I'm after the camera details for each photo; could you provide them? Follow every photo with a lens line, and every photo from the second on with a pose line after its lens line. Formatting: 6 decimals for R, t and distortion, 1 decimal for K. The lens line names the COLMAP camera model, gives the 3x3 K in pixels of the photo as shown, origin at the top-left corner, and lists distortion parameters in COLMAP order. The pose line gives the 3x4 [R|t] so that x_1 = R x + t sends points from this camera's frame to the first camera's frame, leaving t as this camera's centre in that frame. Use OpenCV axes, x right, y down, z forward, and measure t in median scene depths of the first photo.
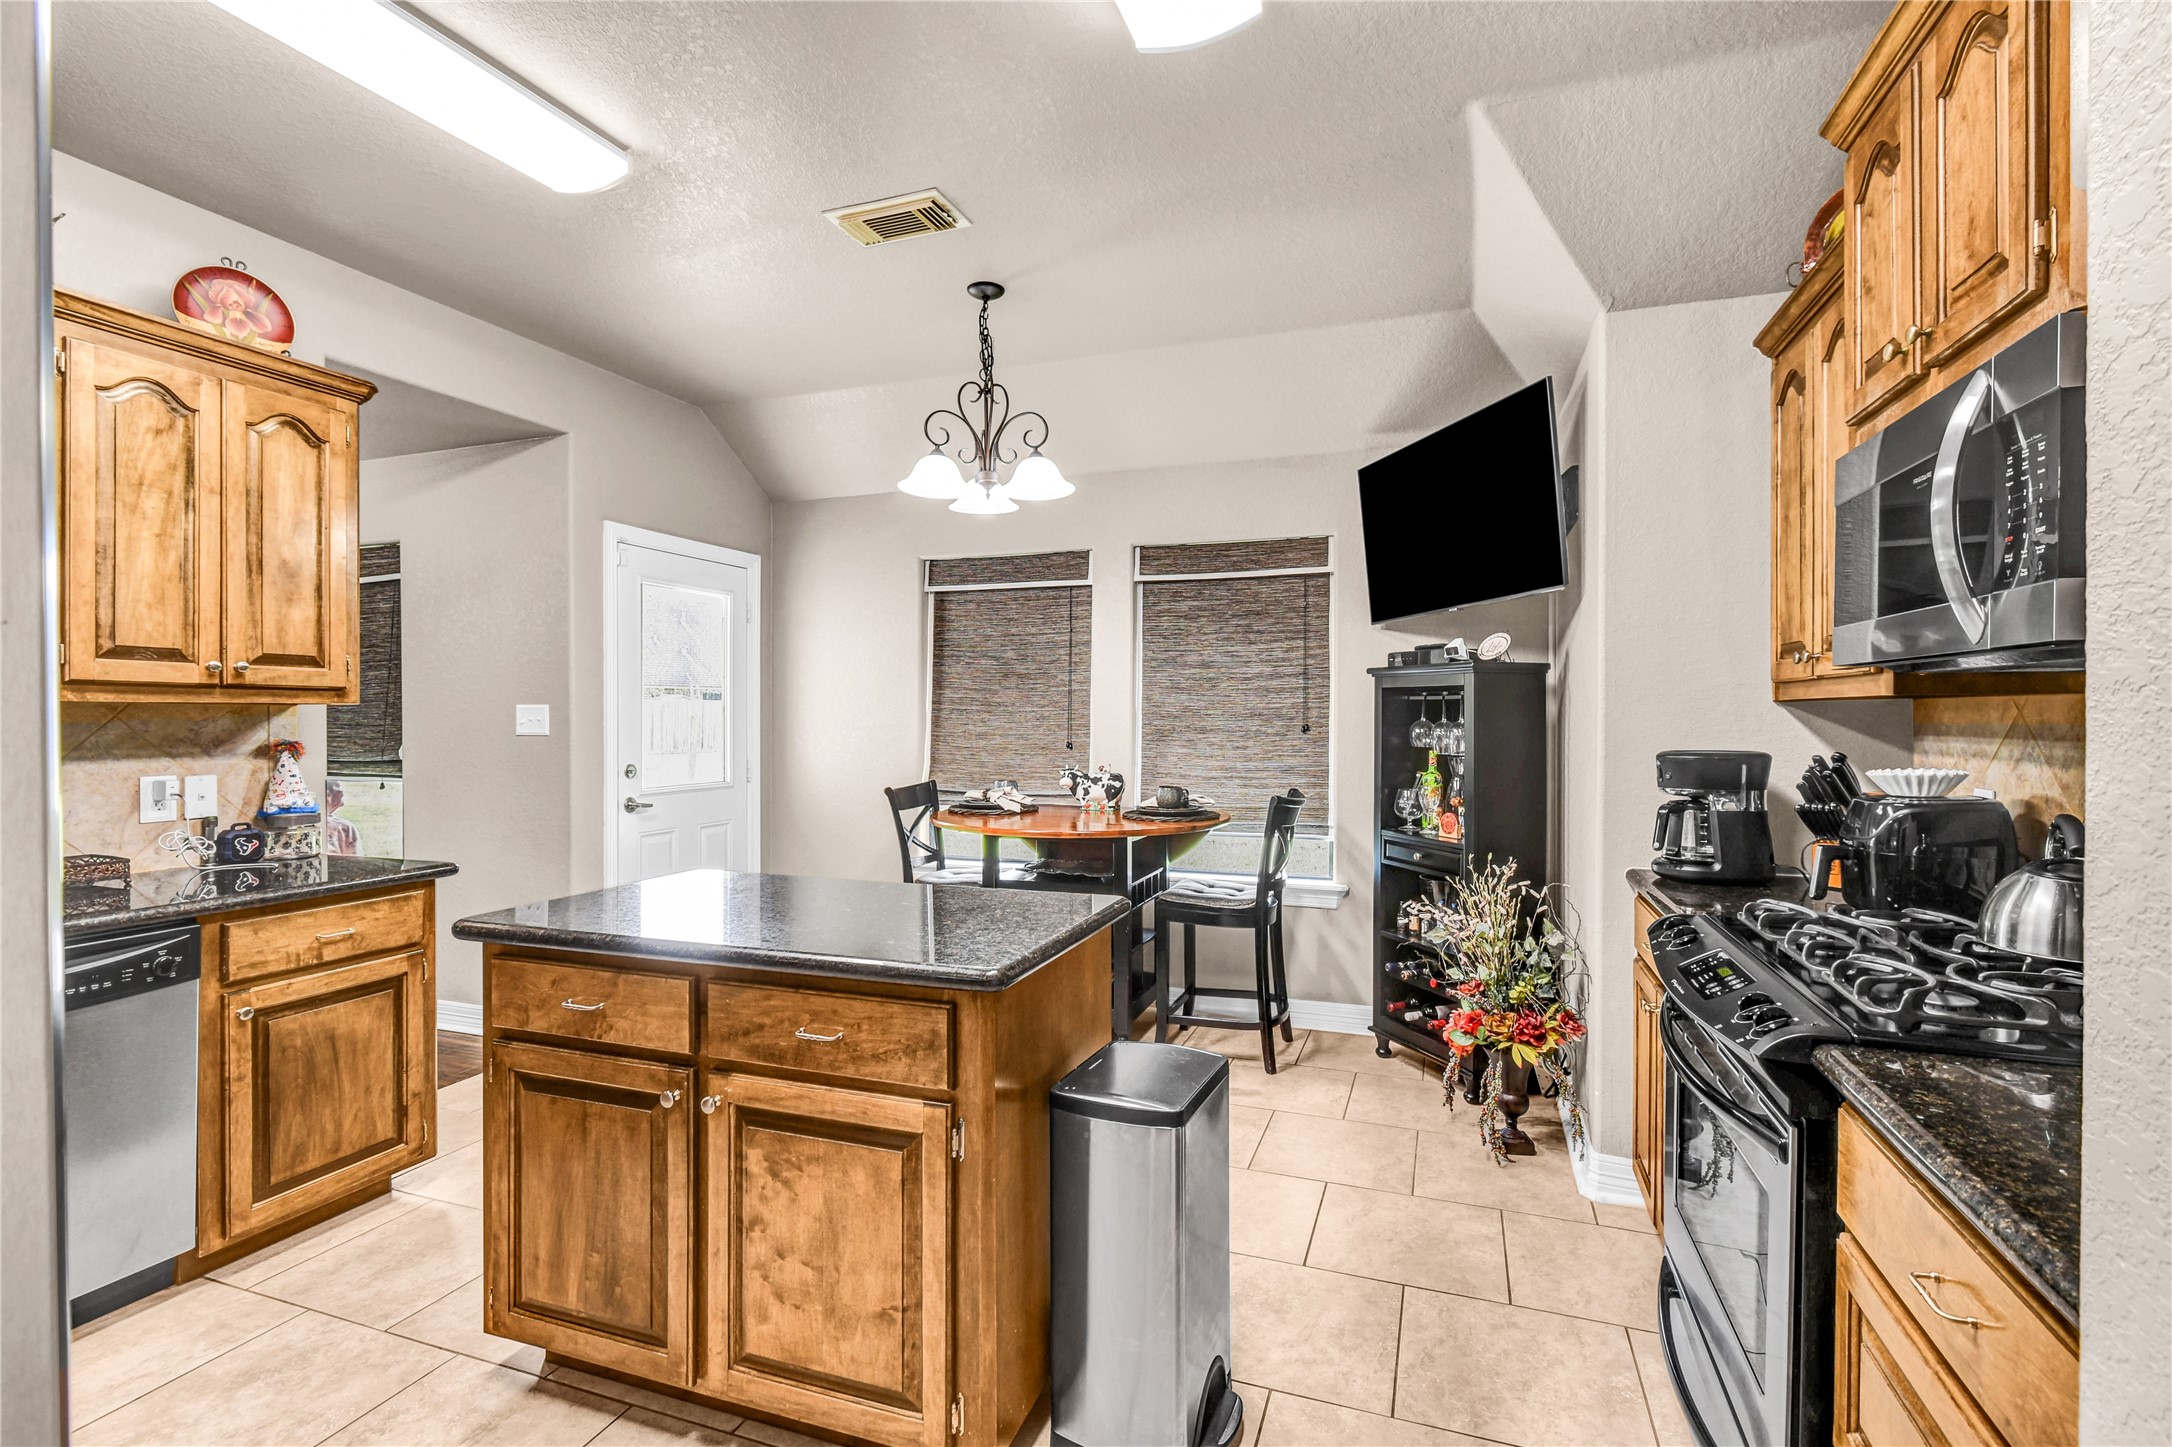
lens RADIAL K [[983.3, 0, 1105.5], [0, 983.3, 709.5], [0, 0, 1]] dist [0.001356, 0.001413]
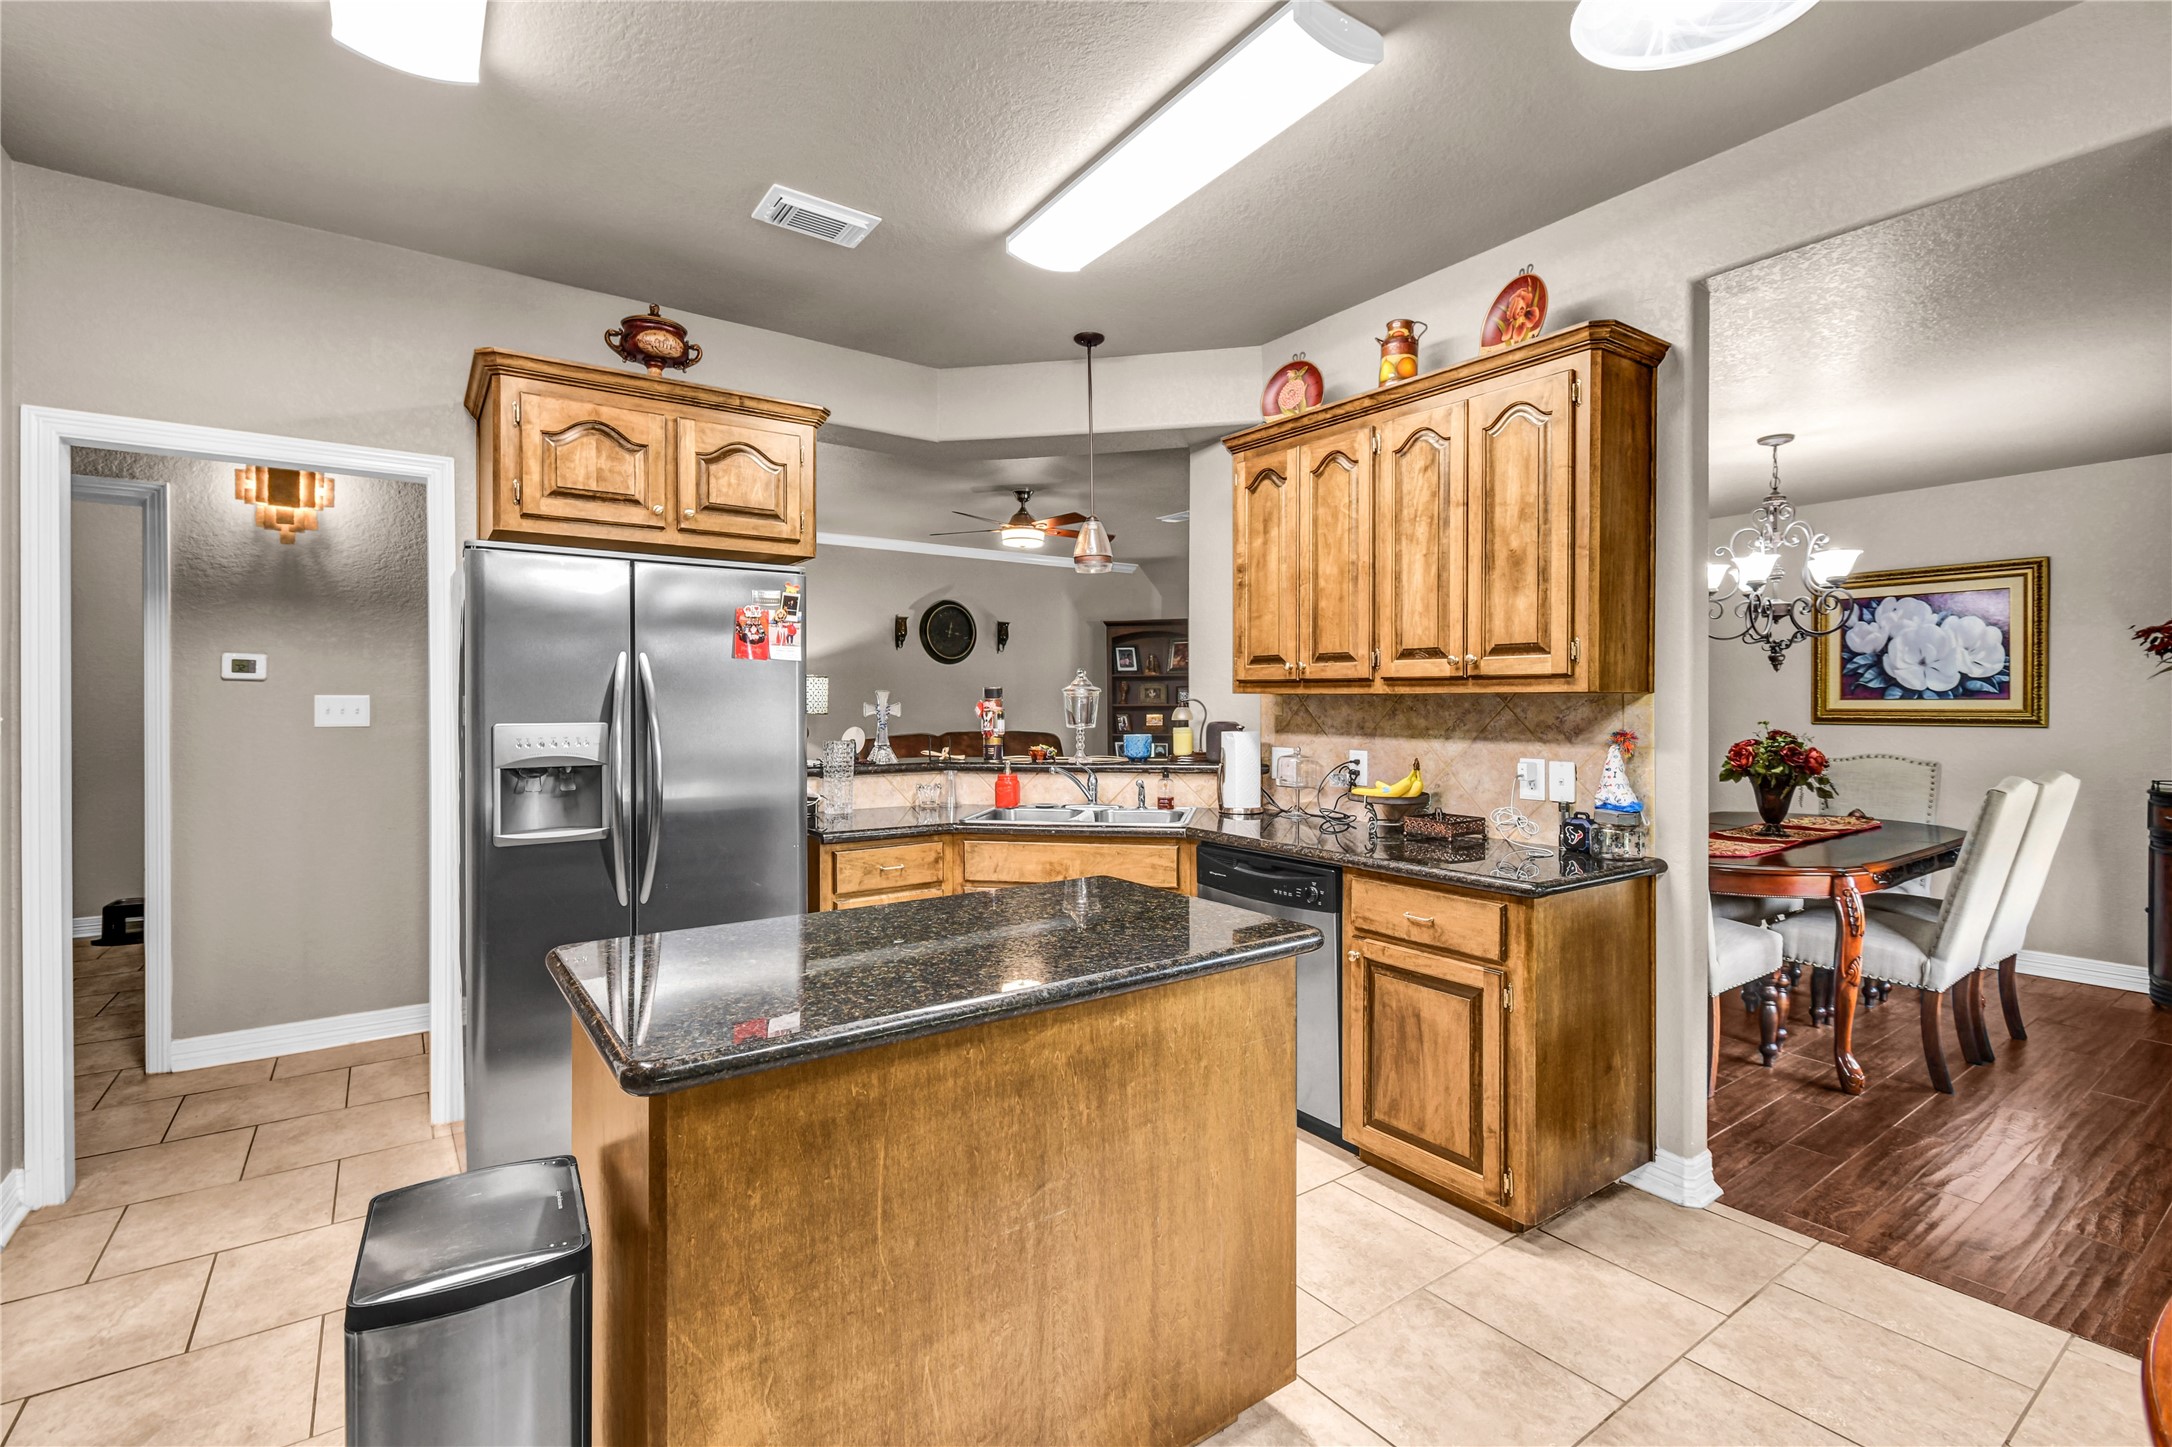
lens RADIAL K [[971.2, 0, 1079.5], [0, 971.2, 710.7], [0, 0, 1]] dist [0.014217, -0.009488]
pose [[-0.577047, 0.005840, -0.816690, 0.239837], [0.002803, 0.999983, 0.005171, 0.006265], [0.816706, 0.000695, -0.577053, 1.245977]]
